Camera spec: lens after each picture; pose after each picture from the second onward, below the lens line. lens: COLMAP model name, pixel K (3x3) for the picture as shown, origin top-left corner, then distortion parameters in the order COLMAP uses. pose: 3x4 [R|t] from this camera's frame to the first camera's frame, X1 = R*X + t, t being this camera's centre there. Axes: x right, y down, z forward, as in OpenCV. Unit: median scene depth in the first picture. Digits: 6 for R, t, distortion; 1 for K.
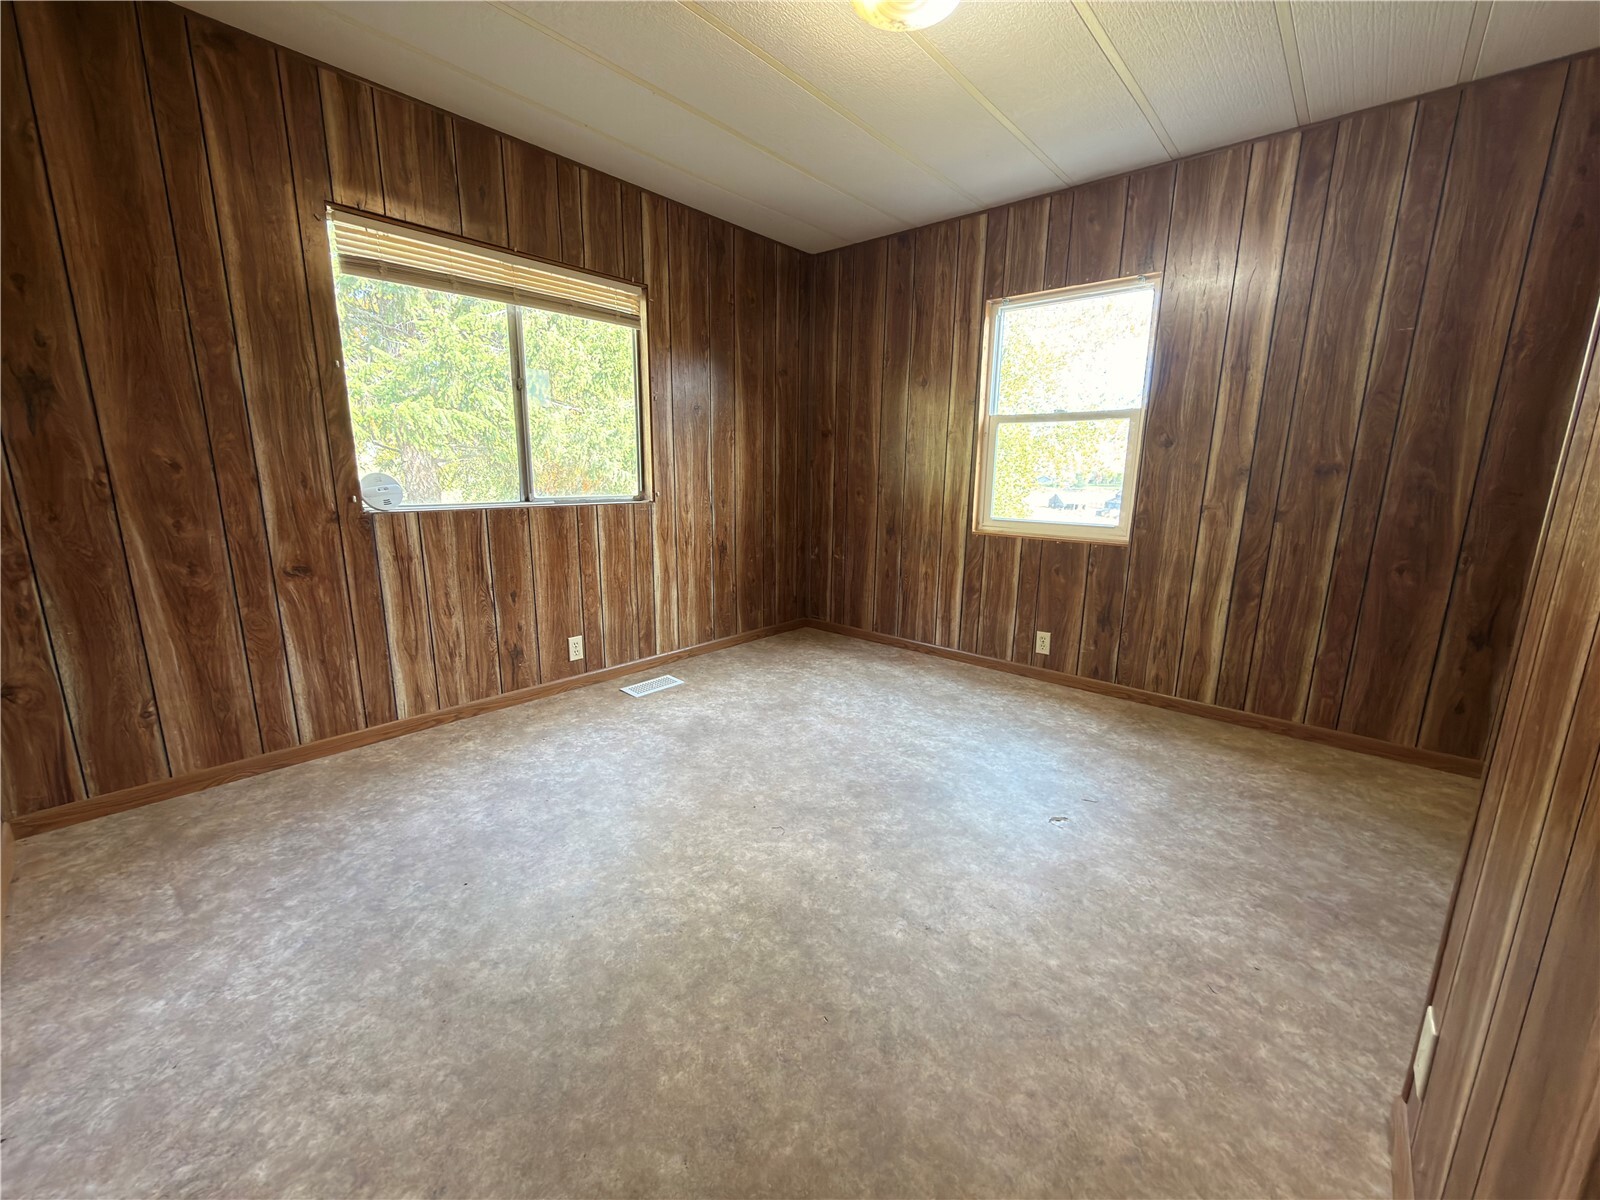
lens RADIAL K [[636.6, 0, 800.0], [0, 636.6, 600.0], [0, 0, 1]] dist [0.000299, -0.000168]
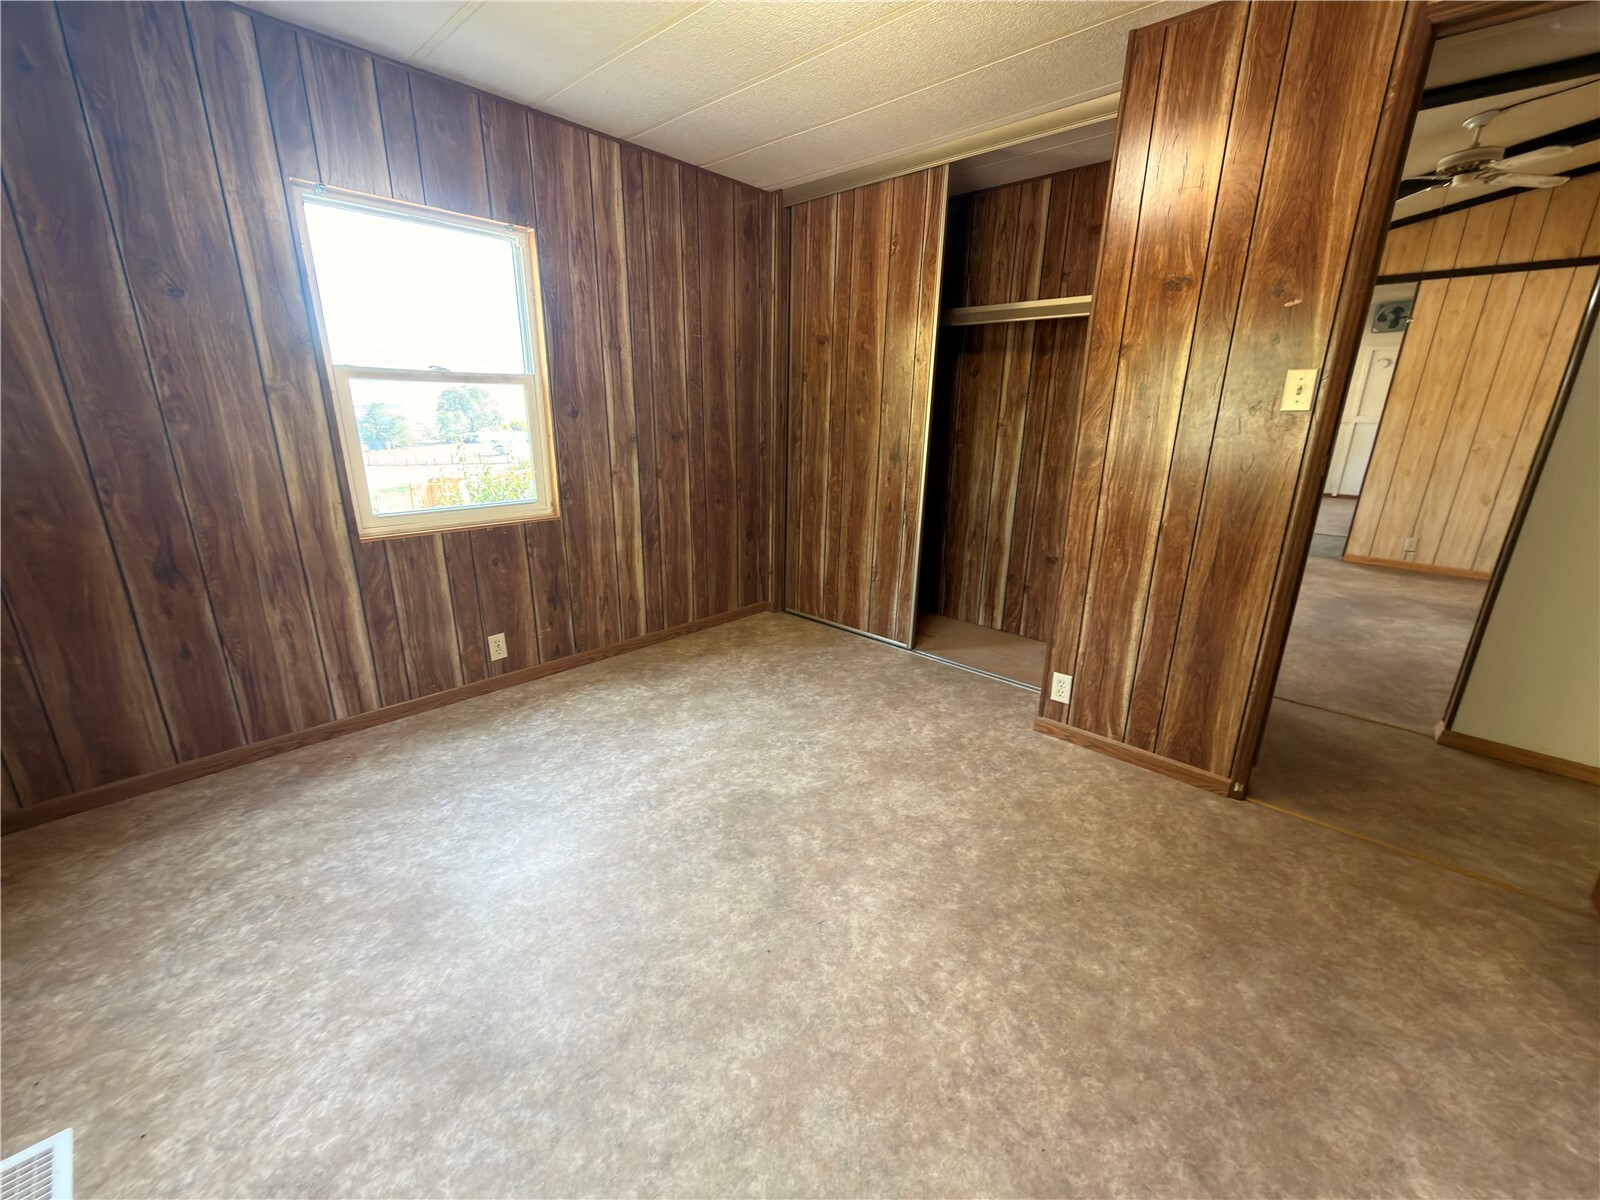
lens RADIAL K [[636.6, 0, 800.0], [0, 636.6, 600.0], [0, 0, 1]] dist [0.000299, -0.000168]
pose [[0.032133, -0.299871, 0.953438, -0.470620], [0.189328, 0.938486, 0.288788, -0.189578], [-0.981388, 0.171233, 0.086931, 0.600923]]
